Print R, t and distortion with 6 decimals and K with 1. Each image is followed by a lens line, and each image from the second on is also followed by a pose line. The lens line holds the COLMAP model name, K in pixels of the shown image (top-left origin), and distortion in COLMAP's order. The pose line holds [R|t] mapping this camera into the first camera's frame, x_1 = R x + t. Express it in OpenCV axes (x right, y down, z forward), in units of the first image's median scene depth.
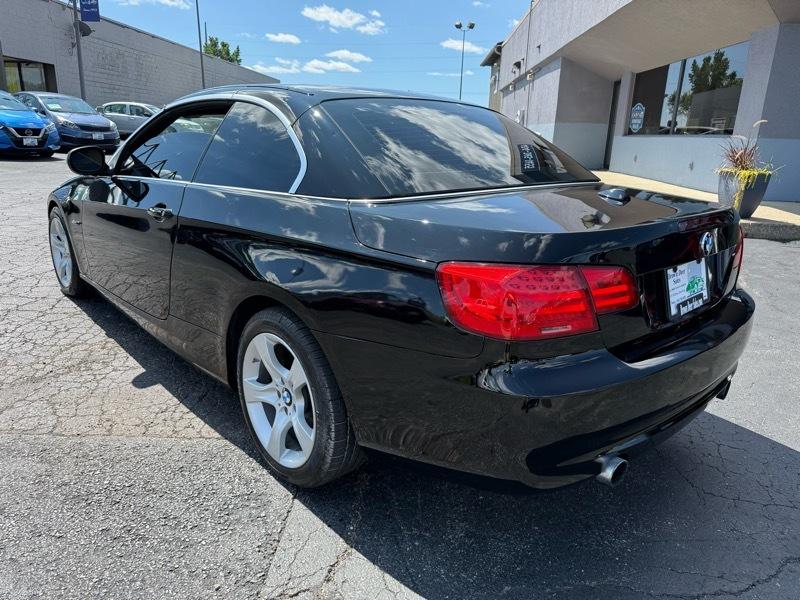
lens RADIAL K [[574.9, 0, 400.8], [0, 574.9, 303.3], [0, 0, 1]] dist [-0.004840, -0.002578]
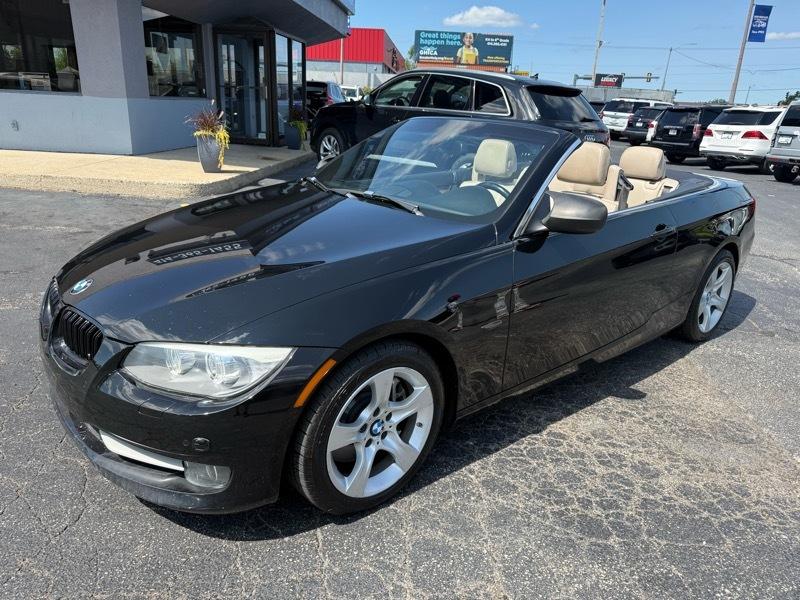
lens RADIAL K [[582.6, 0, 400.0], [0, 582.6, 300.0], [0, 0, 1]] dist [-0.009876, -0.007461]
pose [[0.031856, -0.340061, 0.939864, -1.878032], [0.232039, 0.917165, 0.323984, -0.630877], [-0.972185, 0.207764, 0.108125, 1.666727]]
